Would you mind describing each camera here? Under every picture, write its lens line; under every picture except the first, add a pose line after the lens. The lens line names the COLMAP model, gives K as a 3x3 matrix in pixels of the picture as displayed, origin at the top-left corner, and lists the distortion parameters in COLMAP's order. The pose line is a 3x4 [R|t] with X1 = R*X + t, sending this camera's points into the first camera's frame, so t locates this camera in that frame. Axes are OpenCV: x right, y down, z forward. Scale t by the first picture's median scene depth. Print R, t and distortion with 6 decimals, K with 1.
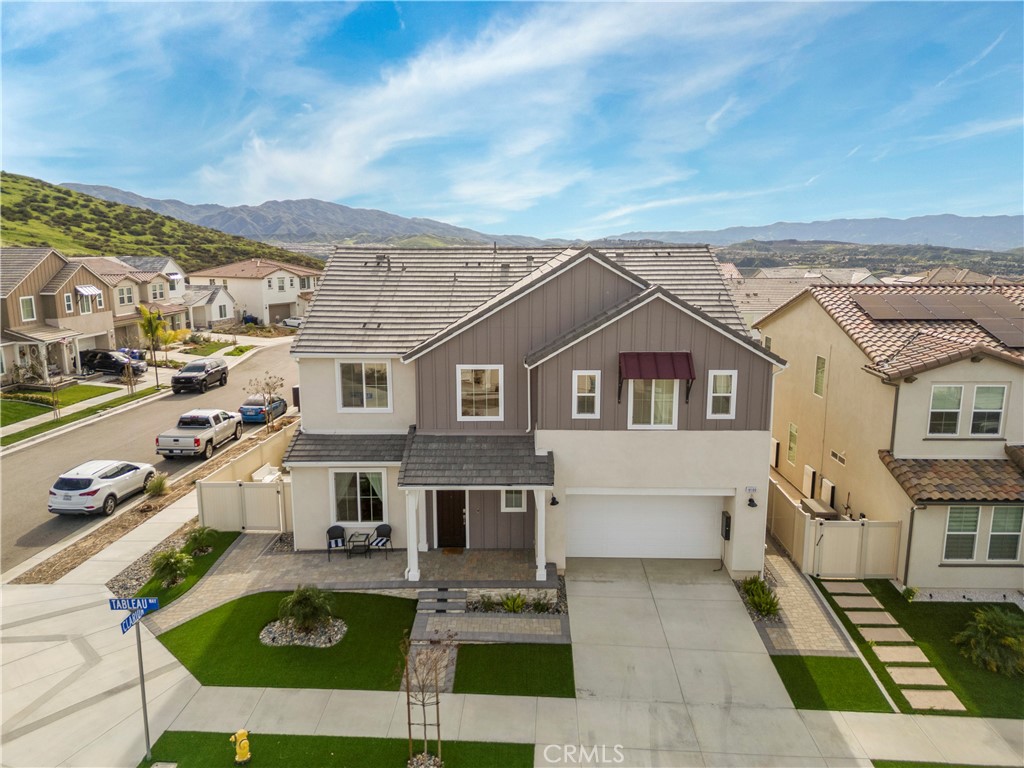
lens RADIAL K [[713.6, 0, 512.5], [0, 713.6, 385.1], [0, 0, 1]] dist [0.036332, -0.003402]
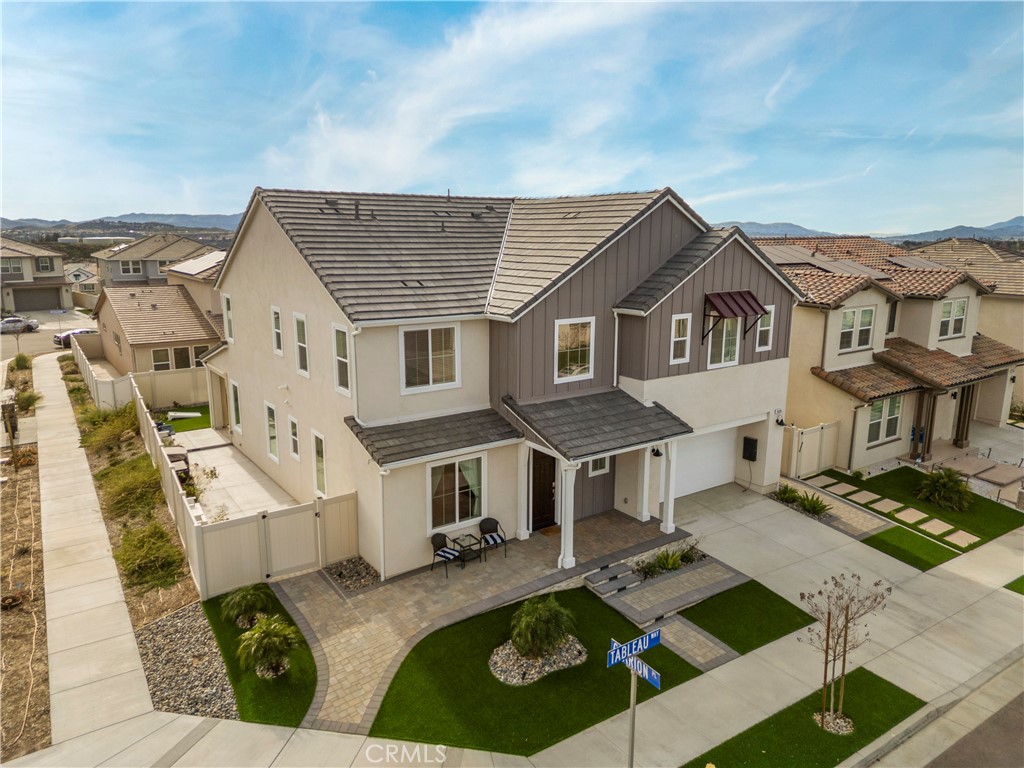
lens RADIAL K [[713.6, 0, 511.0], [0, 713.6, 382.4], [0, 0, 1]] dist [0.036332, -0.003402]
pose [[0.809509, -0.117379, 0.575254, -0.645244], [0.104889, 0.992961, 0.055009, -0.006181], [-0.577662, 0.015807, 0.816123, 0.314114]]
